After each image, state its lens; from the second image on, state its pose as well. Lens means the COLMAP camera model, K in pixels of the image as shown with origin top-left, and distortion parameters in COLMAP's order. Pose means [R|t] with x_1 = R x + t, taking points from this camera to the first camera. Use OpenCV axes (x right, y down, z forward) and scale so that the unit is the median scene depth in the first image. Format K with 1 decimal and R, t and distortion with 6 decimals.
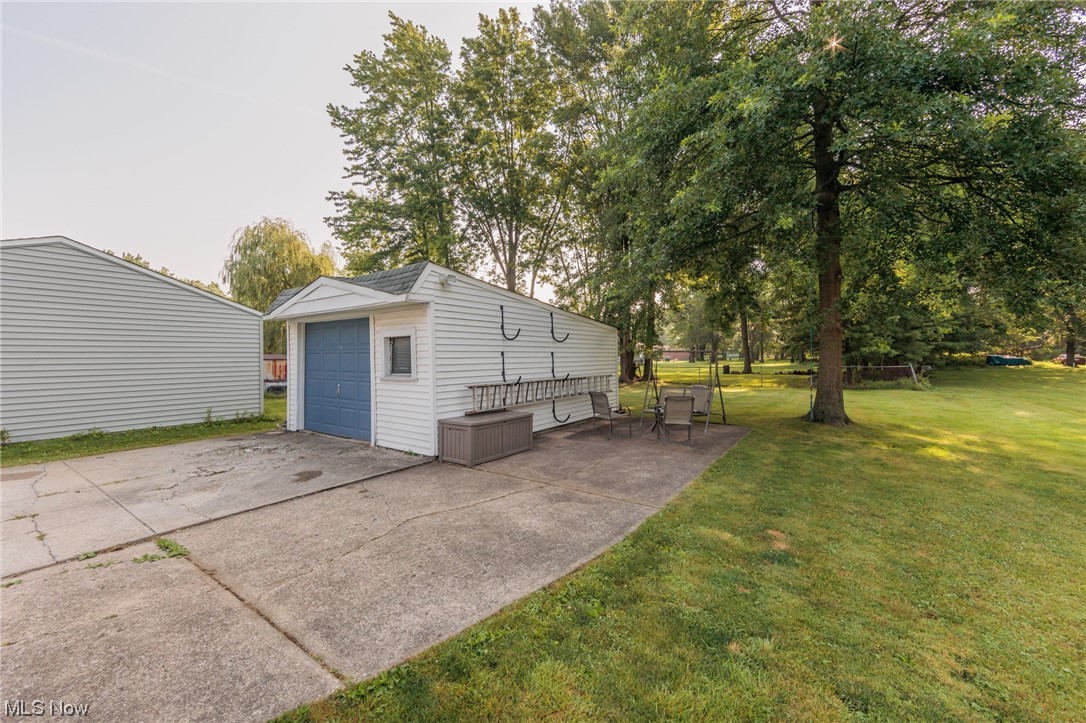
lens RADIAL K [[423.9, 0, 542.8], [0, 423.9, 356.6], [0, 0, 1]] dist [-0.000200, -0.000083]
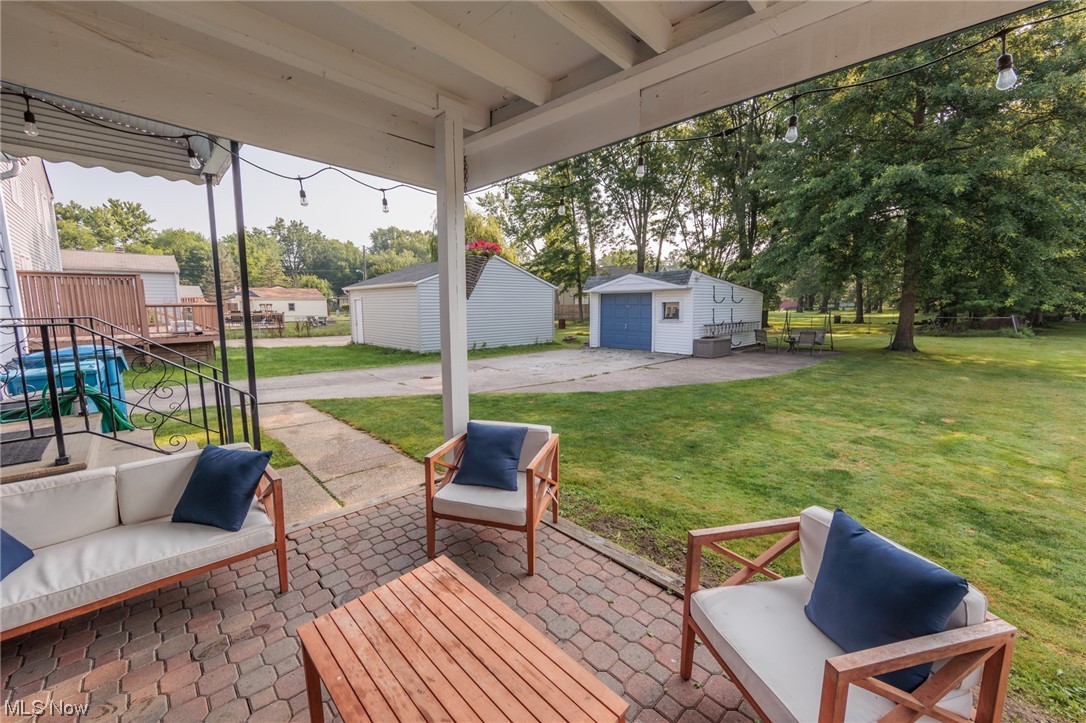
lens RADIAL K [[423.9, 0, 542.8], [0, 423.9, 356.6], [0, 0, 1]] dist [-0.000200, -0.000083]
pose [[0.980300, 0.024782, -0.195952, -0.172096], [-0.001037, 0.992730, 0.120361, -0.009530], [0.197510, -0.117787, 0.973199, -0.407294]]
